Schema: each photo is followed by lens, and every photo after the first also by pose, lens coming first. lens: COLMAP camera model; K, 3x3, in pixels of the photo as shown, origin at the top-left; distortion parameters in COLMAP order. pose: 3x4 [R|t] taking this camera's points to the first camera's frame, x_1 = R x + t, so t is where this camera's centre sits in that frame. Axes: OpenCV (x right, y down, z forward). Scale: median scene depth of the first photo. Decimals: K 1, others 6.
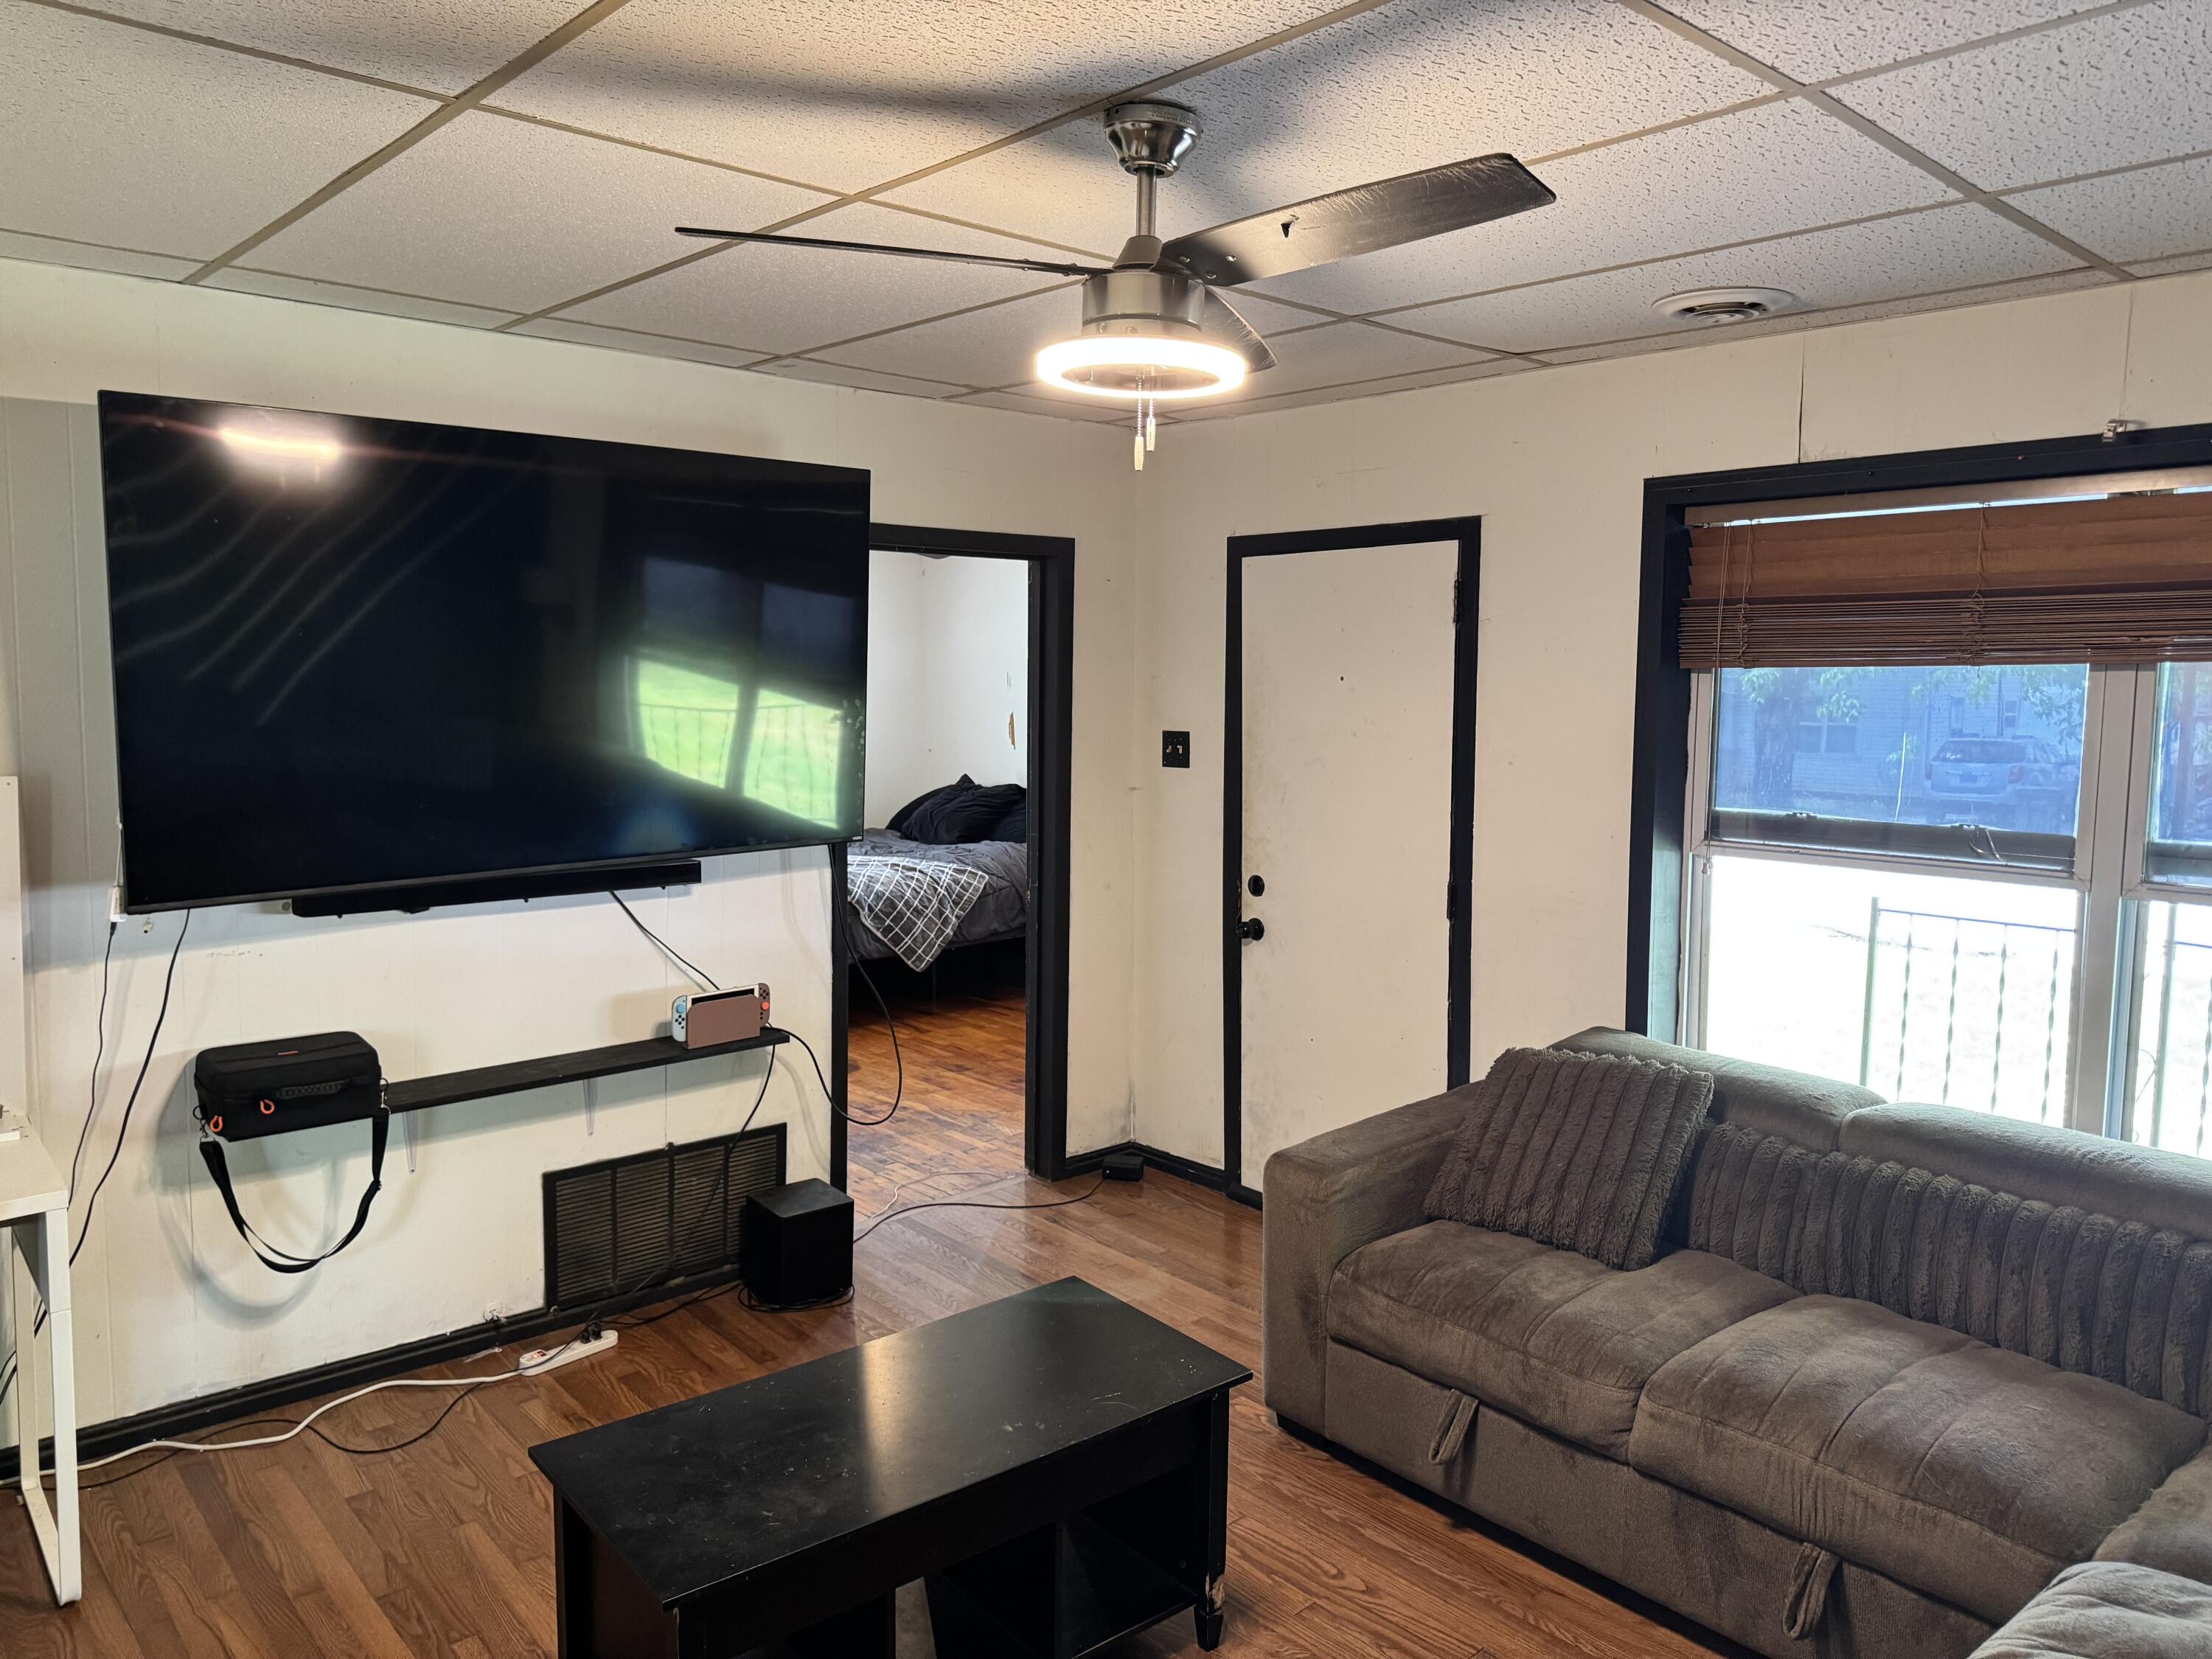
lens RADIAL K [[1573.8, 0, 1103.2], [0, 1573.8, 820.2], [0, 0, 1]] dist [0.018364, -0.022039]
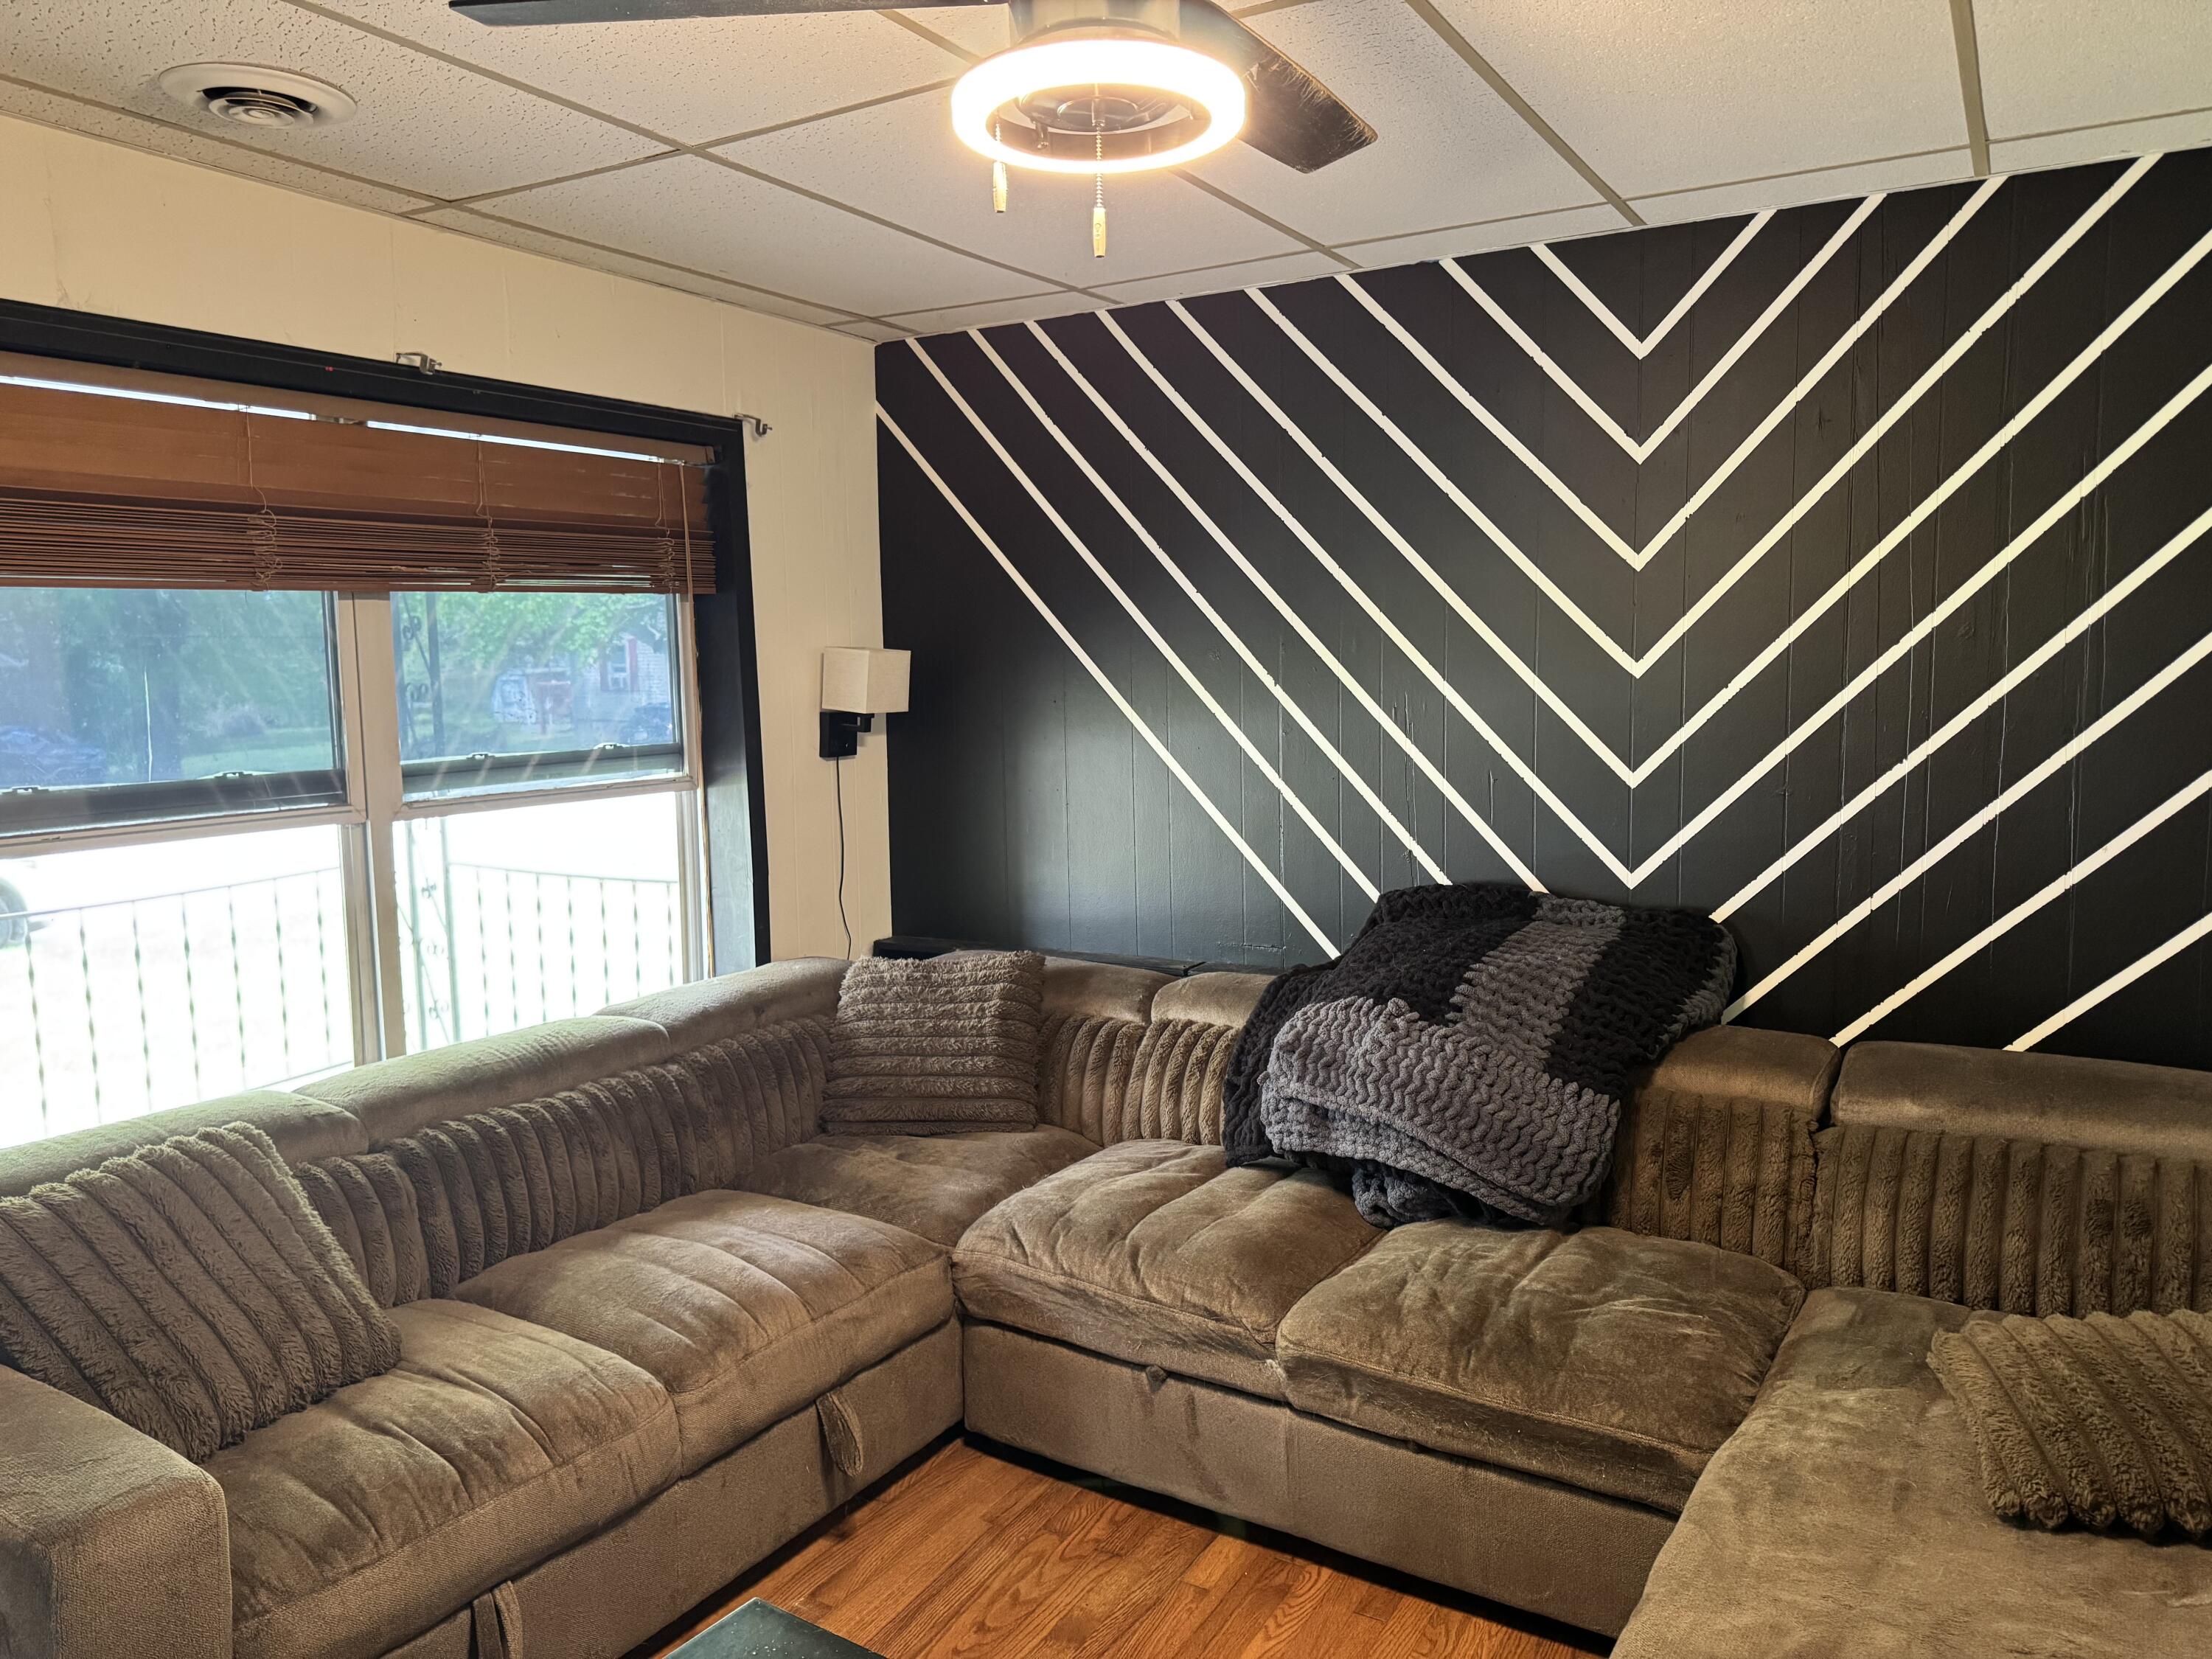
lens RADIAL K [[1573.8, 0, 1126.1], [0, 1573.8, 830.4], [0, 0, 1]] dist [0.018364, -0.022039]
pose [[-0.308184, -0.110290, 0.944912, -0.471764], [0.103363, 0.983495, 0.148505, -0.048249], [-0.945695, 0.143435, -0.291698, 0.842569]]
